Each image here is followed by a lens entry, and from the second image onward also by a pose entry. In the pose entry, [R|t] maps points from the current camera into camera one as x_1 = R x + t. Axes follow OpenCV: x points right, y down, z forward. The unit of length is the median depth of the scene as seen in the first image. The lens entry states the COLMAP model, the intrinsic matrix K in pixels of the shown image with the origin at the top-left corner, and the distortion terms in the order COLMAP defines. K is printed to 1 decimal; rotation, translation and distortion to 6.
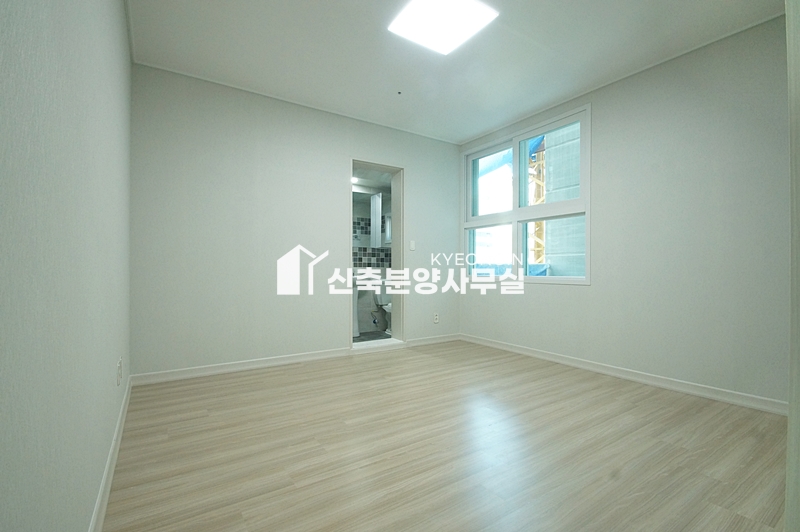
lens RADIAL K [[354.1, 0, 399.2], [0, 354.1, 268.9], [0, 0, 1]] dist [-0.026774, 0.000081]
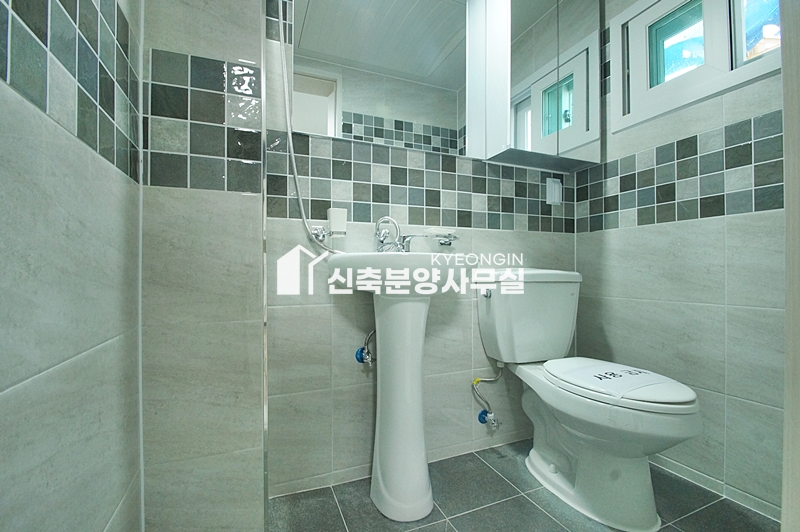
lens RADIAL K [[354.1, 0, 402.5], [0, 354.1, 265.8], [0, 0, 1]] dist [-0.026774, 0.000081]
pose [[0.982274, -0.004945, -0.187384, -0.079652], [0.002999, 0.999939, -0.010666, 0.029060], [0.187425, 0.009915, 0.982229, 0.706292]]
